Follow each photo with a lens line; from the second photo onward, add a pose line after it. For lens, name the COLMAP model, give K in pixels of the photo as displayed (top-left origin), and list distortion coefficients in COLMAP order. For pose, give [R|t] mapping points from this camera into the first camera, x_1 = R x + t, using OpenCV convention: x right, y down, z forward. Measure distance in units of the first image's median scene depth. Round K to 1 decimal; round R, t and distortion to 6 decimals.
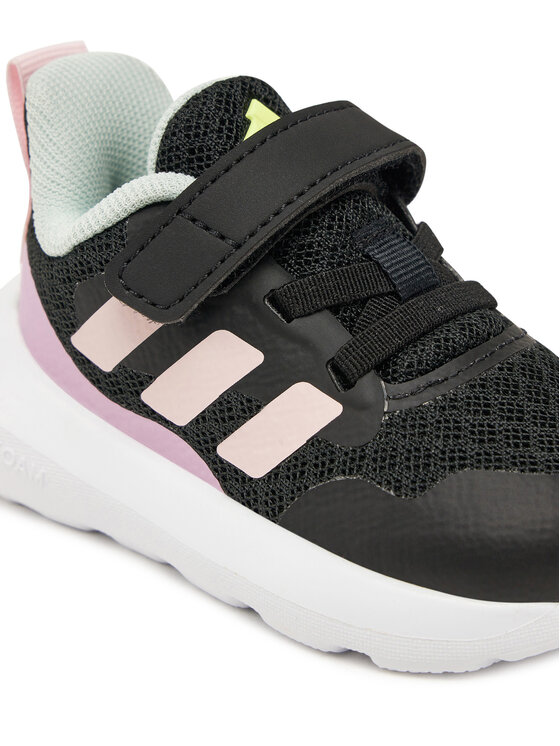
lens RADIAL K [[1864.1, 0, 280.0], [0, 1864.1, 373.0], [0, 0, 1]] dist [-0.003551, -0.229444]
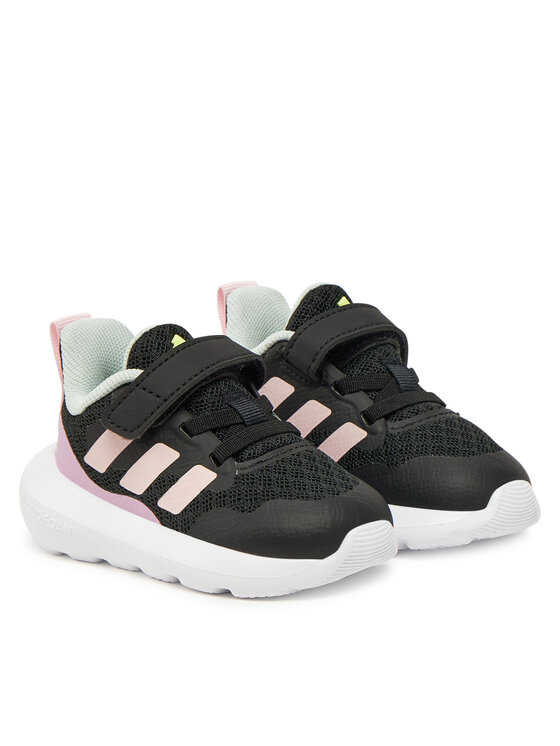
lens RADIAL K [[2190.7, 0, 280.0], [0, 2190.7, 373.0], [0, 0, 1]] dist [-0.434799, -0.426322]
pose [[0.999682, -0.022530, -0.011336, 0.128835], [0.020069, 0.982820, -0.183471, 0.340237], [0.015275, 0.183185, 0.982960, -1.346950]]
